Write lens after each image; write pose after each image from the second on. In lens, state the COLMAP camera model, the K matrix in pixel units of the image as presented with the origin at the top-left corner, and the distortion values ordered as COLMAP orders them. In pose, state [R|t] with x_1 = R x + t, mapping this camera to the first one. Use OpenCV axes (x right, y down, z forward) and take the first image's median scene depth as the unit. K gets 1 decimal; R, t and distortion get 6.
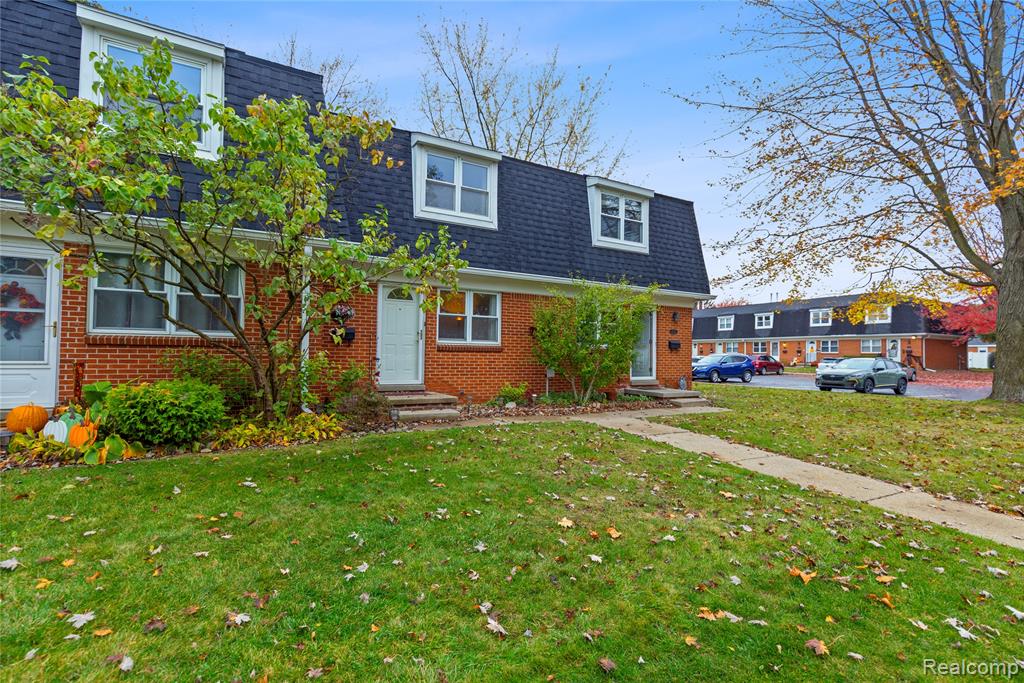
lens RADIAL K [[463.1, 0, 512.0], [0, 463.1, 341.5], [0, 0, 1]] dist [-0.000596, 0.000172]
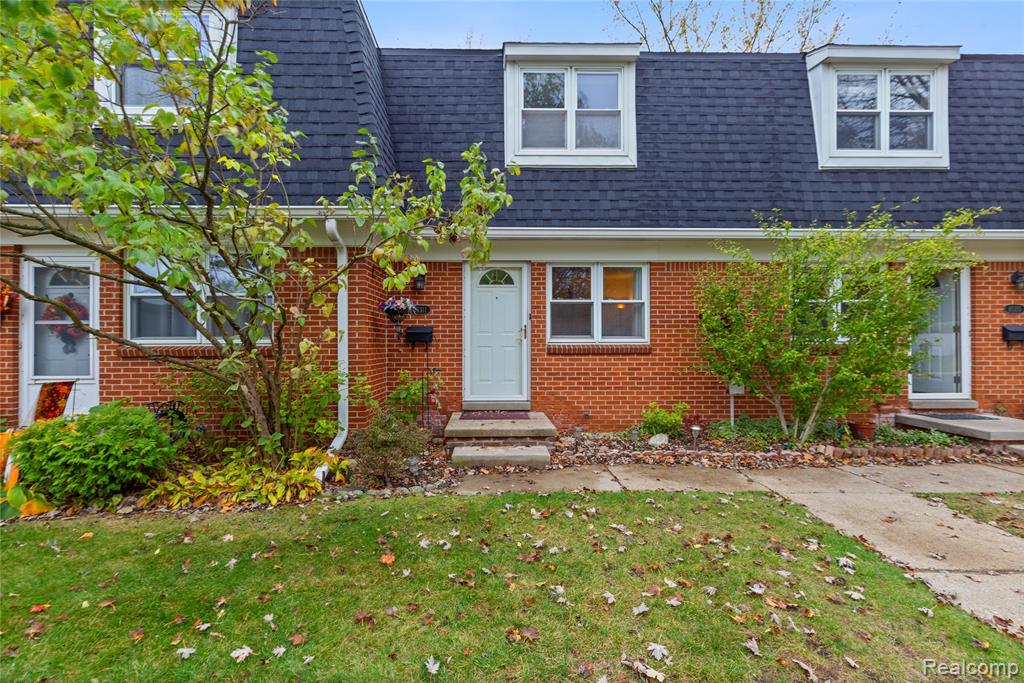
lens RADIAL K [[471.8, 0, 498.0], [0, 471.8, 340.0], [0, 0, 1]] dist [0.001601, 0.000180]
pose [[0.884786, -0.019375, -0.465594, 0.099284], [0.027836, 0.999549, 0.011304, -0.010521], [0.465165, -0.022962, 0.884926, 0.315281]]
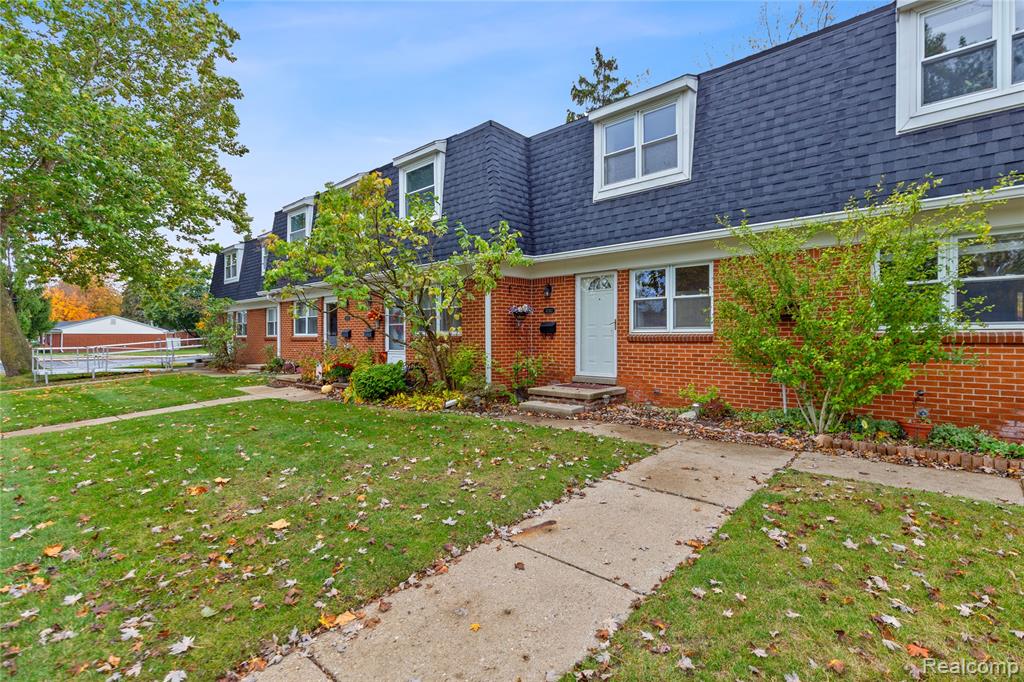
lens RADIAL K [[481.9, 0, 512.0], [0, 481.9, 341.0], [0, 0, 1]] dist [-0.001214, -0.000064]
pose [[0.316806, -0.007843, -0.948458, 0.609094], [0.032319, 0.999474, 0.002530, 0.008722], [0.947940, -0.031455, 0.316893, 0.467857]]
